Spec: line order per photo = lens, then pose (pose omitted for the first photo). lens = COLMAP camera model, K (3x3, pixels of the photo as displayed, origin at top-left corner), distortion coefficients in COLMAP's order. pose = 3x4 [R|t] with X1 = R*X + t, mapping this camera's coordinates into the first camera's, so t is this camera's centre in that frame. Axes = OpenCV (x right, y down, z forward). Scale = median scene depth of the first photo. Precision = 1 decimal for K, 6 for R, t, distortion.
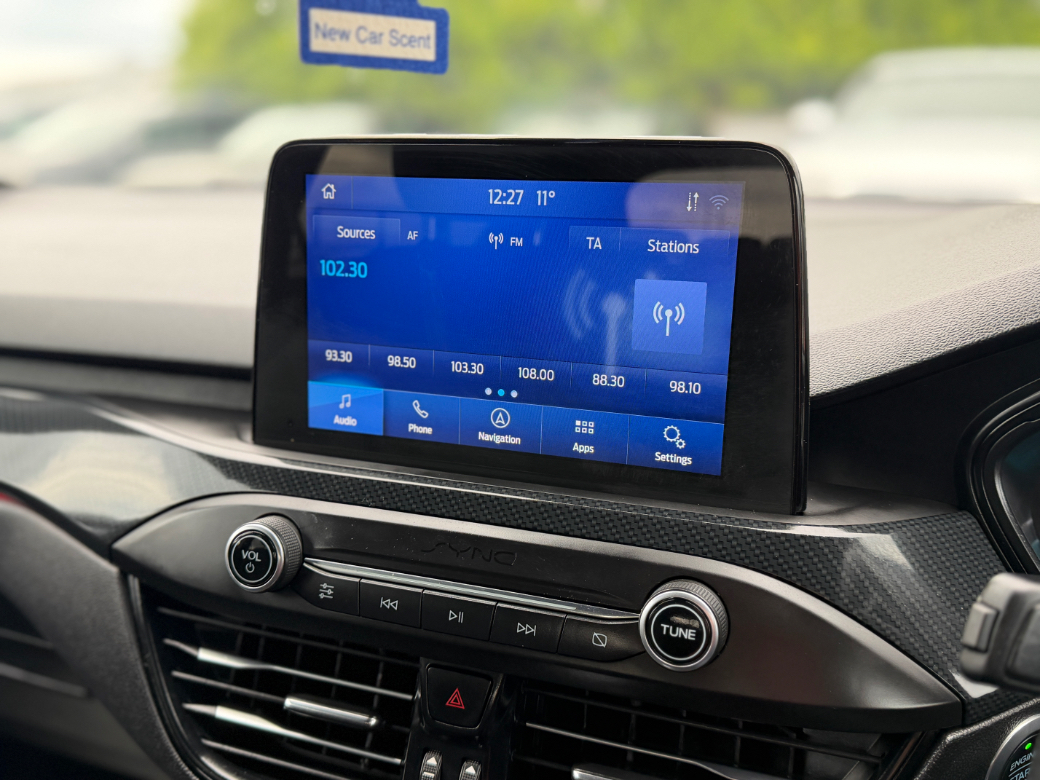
lens RADIAL K [[927.5, 0, 583.2], [0, 927.5, 390.1], [0, 0, 1]] dist [0.091792, -0.174942]
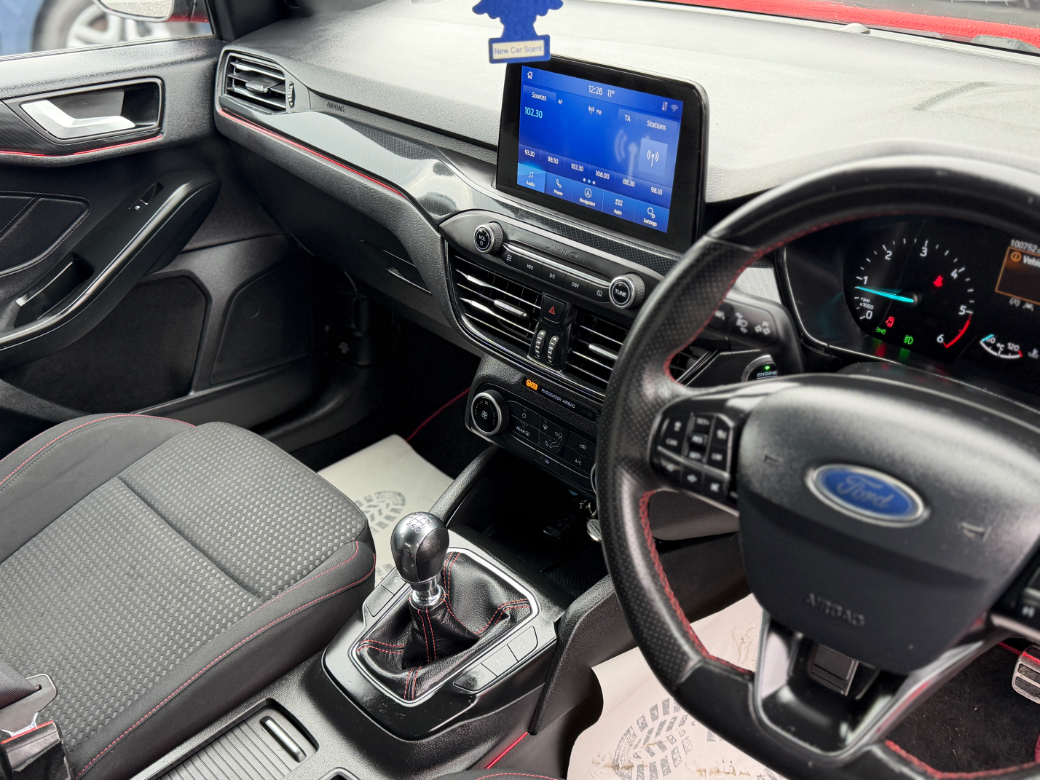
lens RADIAL K [[992.0, 0, 520.0], [0, 992.0, 390.0], [0, 0, 1]] dist [0.154913, -0.232915]
pose [[0.892628, 0.206478, -0.400726, 0.826276], [-0.080117, 0.947447, 0.309719, -0.251443], [0.443617, -0.244359, 0.862260, -1.248708]]
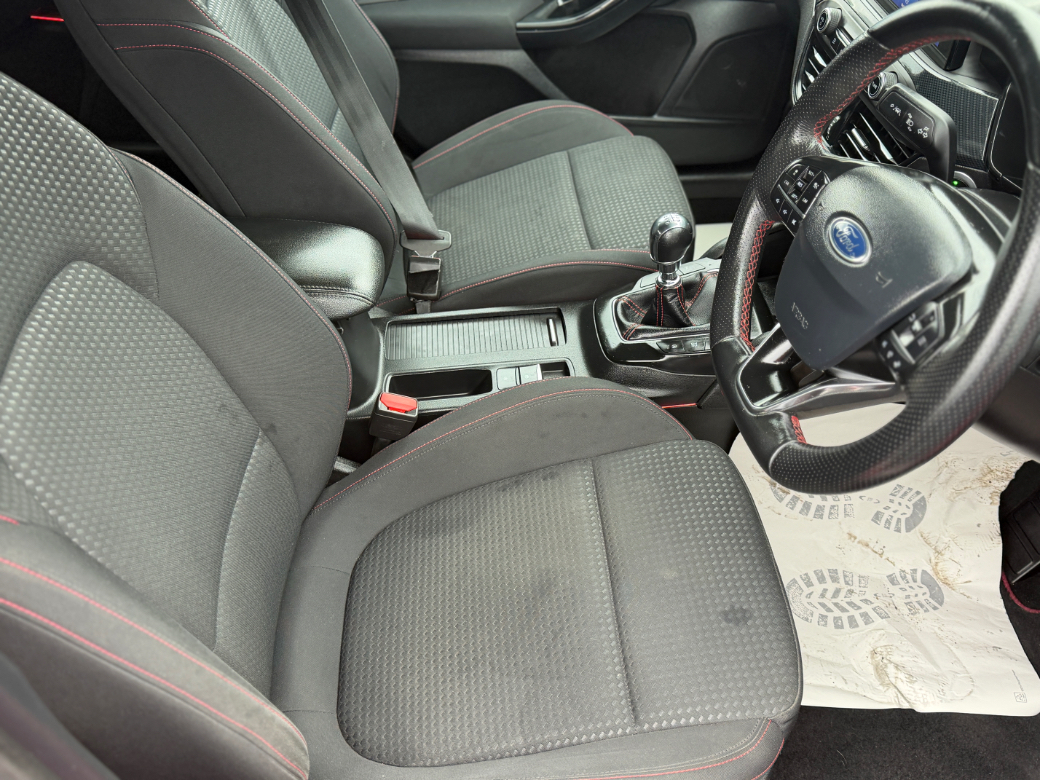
lens RADIAL K [[992.0, 0, 520.0], [0, 992.0, 390.0], [0, 0, 1]] dist [0.154913, -0.232915]
pose [[0.396622, 0.594955, -0.699085, 2.112335], [-0.218546, 0.800847, 0.557568, -0.442537], [0.891588, -0.068361, 0.447658, -1.301430]]
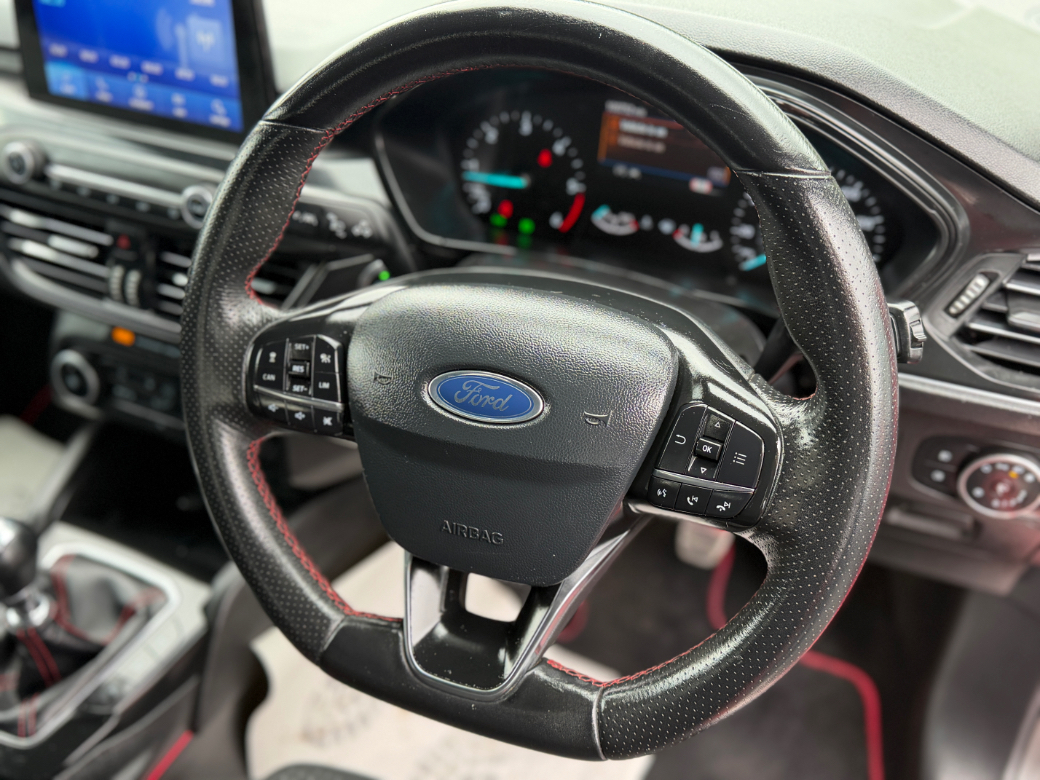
lens RADIAL K [[998.2, 0, 521.2], [0, 998.2, 409.2], [0, 0, 1]] dist [0.128344, -0.237513]
pose [[0.992414, 0.069373, -0.101499, 0.900925], [-0.026607, 0.927215, 0.373584, -0.156680], [0.120028, -0.368049, 0.922027, -0.964002]]
